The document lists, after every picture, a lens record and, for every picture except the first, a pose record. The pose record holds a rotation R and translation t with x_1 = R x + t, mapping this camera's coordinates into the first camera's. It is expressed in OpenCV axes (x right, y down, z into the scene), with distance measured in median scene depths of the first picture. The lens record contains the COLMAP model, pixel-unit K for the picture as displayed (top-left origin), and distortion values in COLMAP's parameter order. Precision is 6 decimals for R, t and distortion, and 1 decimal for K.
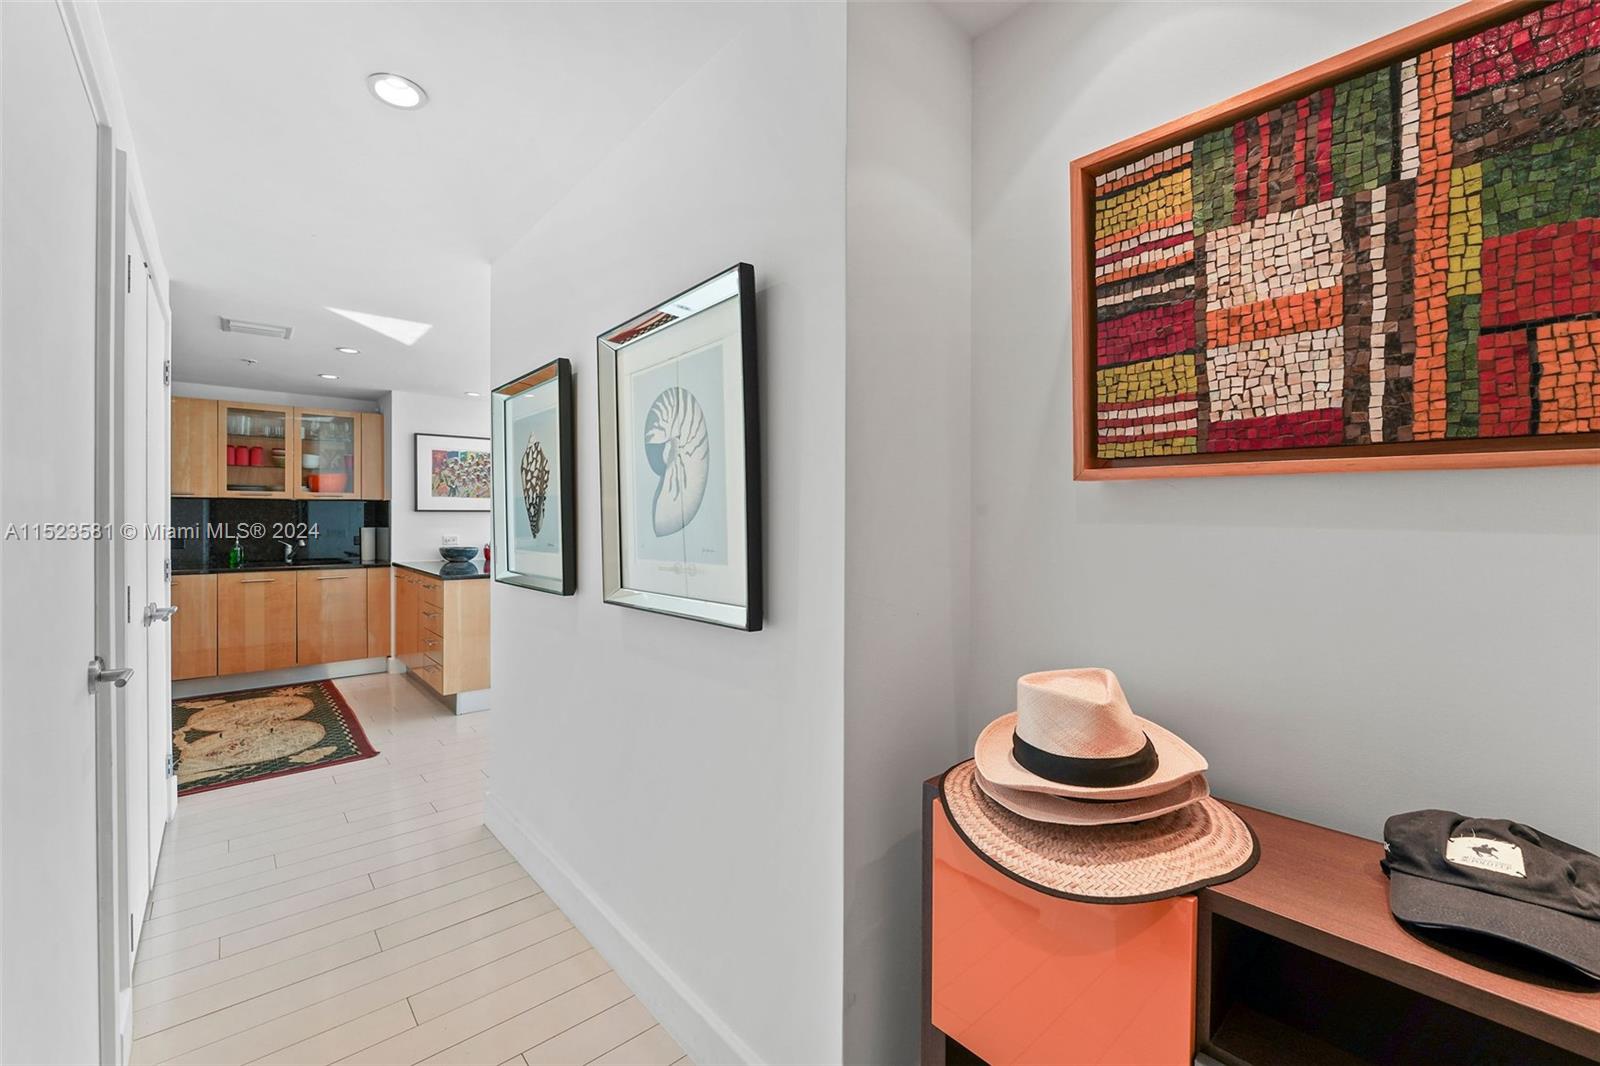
lens RADIAL K [[653.4, 0, 797.6], [0, 653.4, 525.7], [0, 0, 1]] dist [-0.021505, 0.003163]
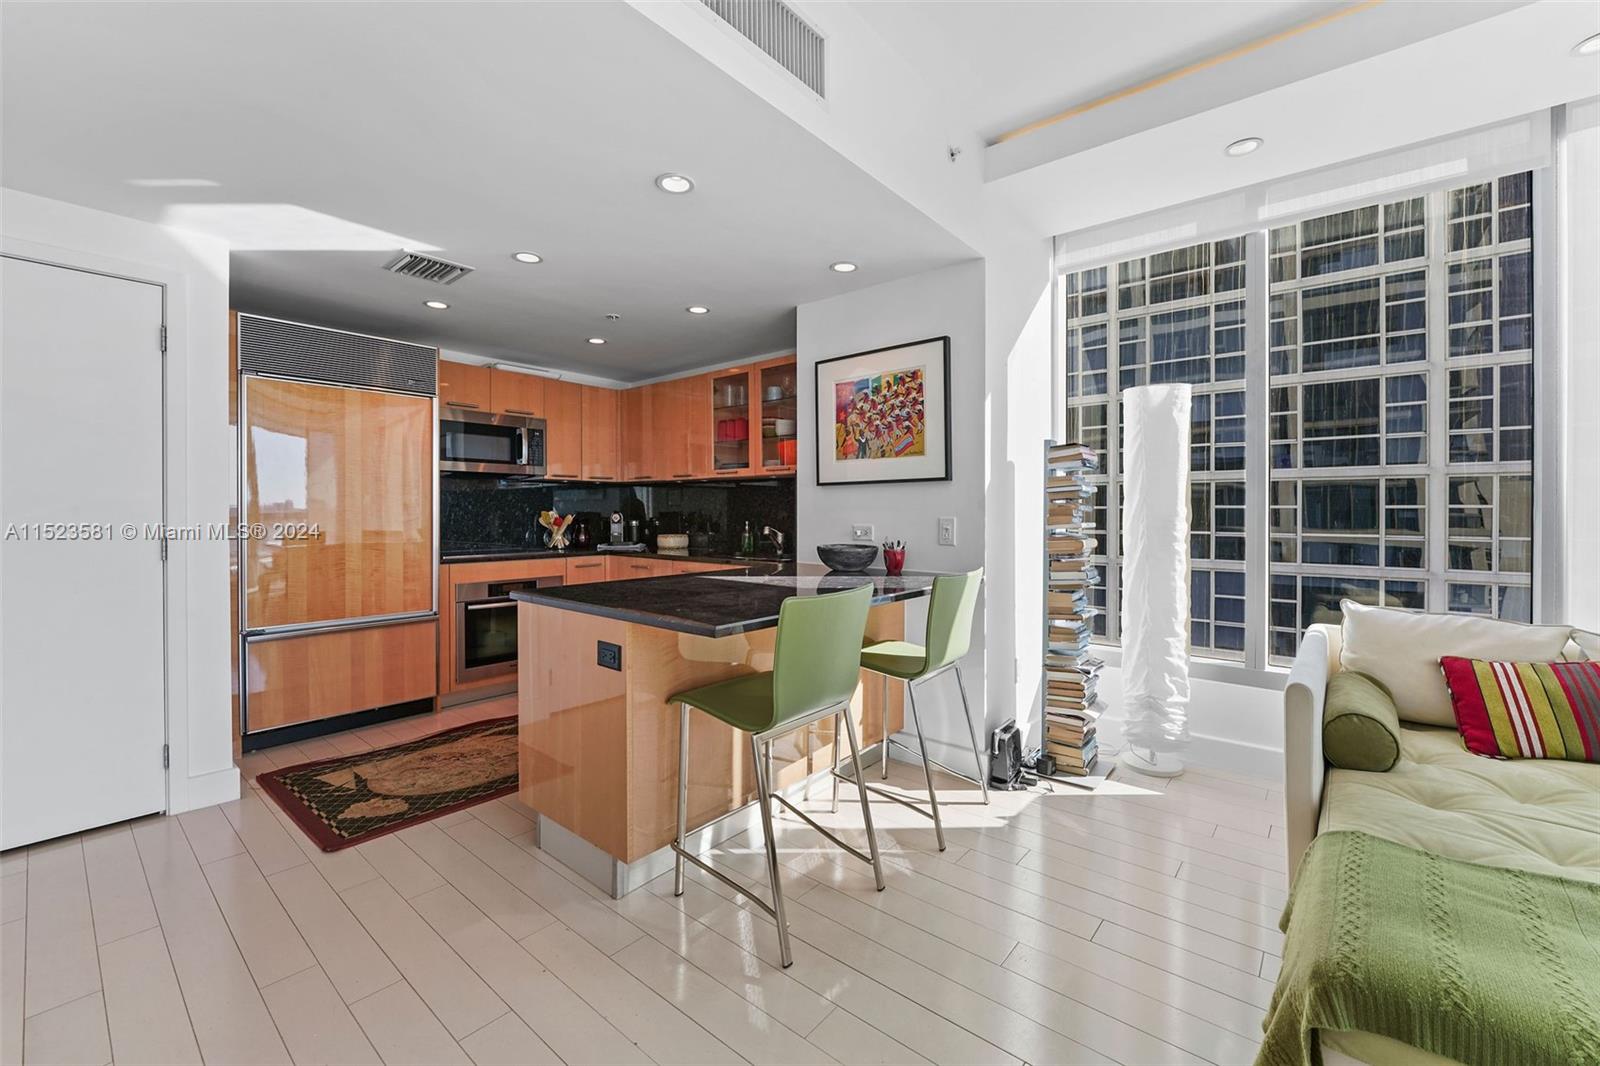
lens RADIAL K [[657.5, 0, 798.1], [0, 657.5, 520.6], [0, 0, 1]] dist [-0.010811, 0.000210]
pose [[0.150592, 0.007036, -0.988571, 0.205589], [-0.007266, 0.999956, 0.006010, 0.038662], [0.988569, 0.006278, 0.150637, 4.007765]]
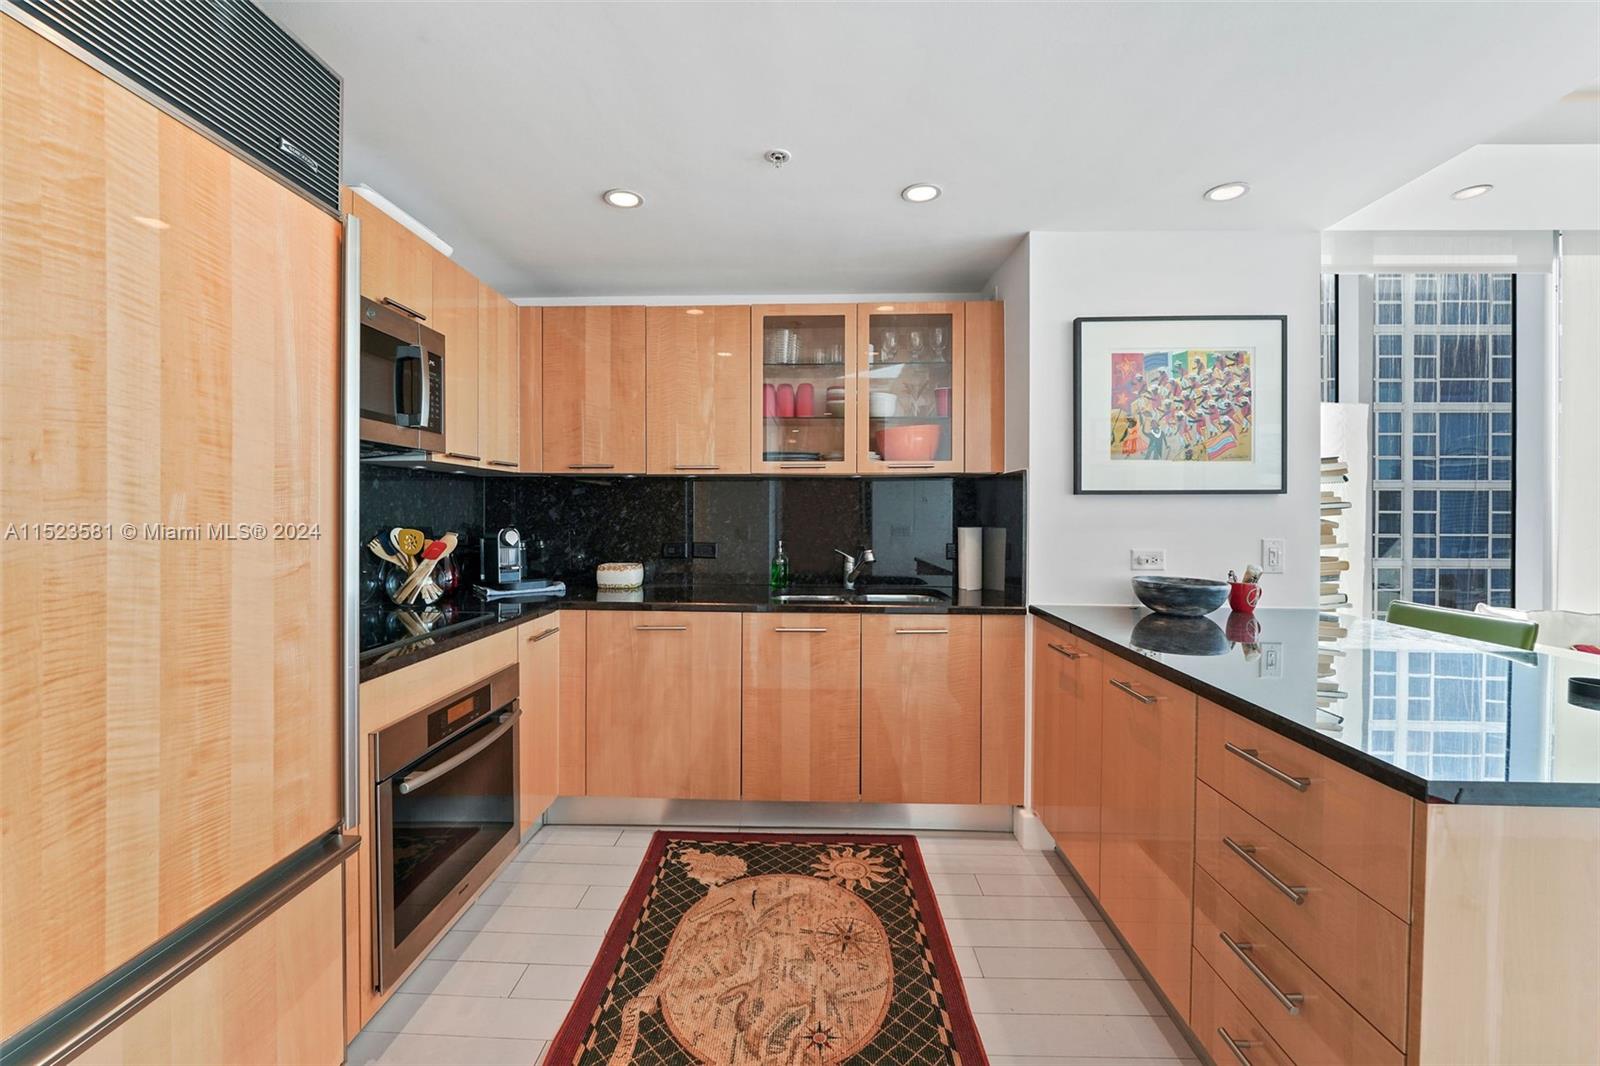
lens RADIAL K [[657.5, 0, 798.1], [0, 657.5, 520.6], [0, 0, 1]] dist [-0.010811, 0.000210]
pose [[0.731178, 0.003086, -0.682180, -1.911064], [-0.004825, 0.999988, -0.000648, -0.011937], [0.682170, 0.003765, 0.731184, 2.443155]]
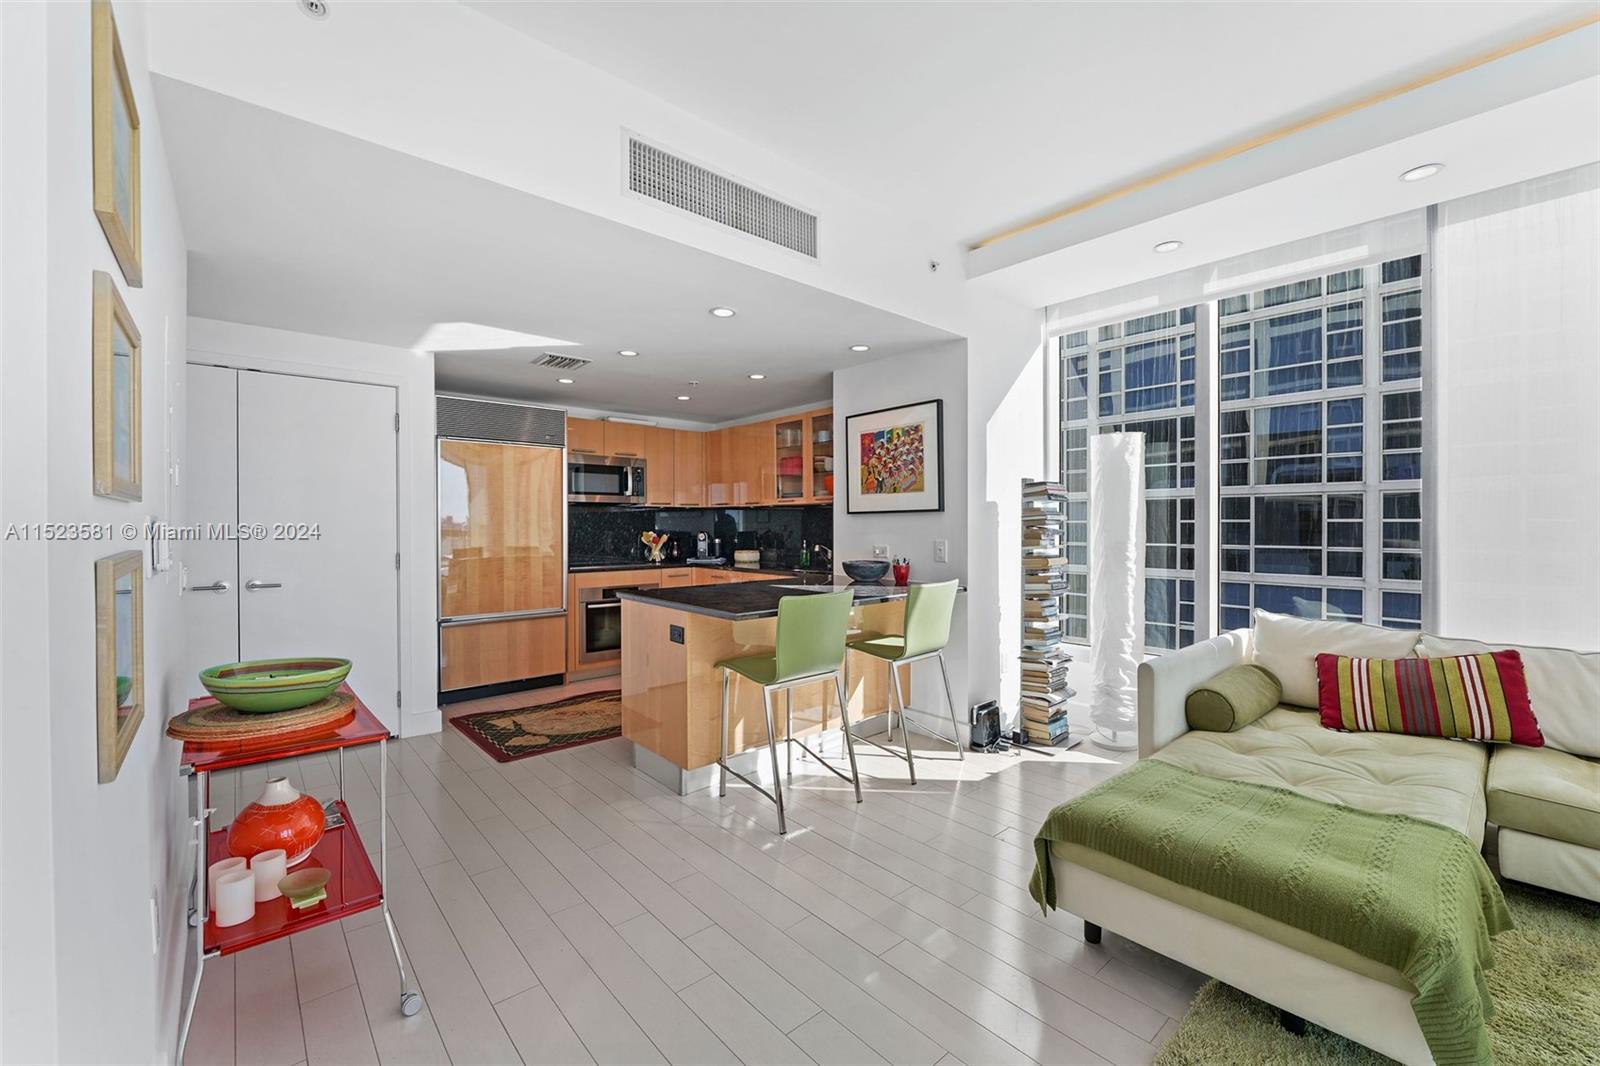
lens RADIAL K [[652.8, 0, 801.7], [0, 652.8, 535.8], [0, 0, 1]] dist [-0.011309, -0.000031]
pose [[0.003656, 0.011124, -0.999931, 1.008910], [-0.006286, 0.999919, 0.011101, -0.016081], [0.999974, 0.006245, 0.003726, 4.259327]]
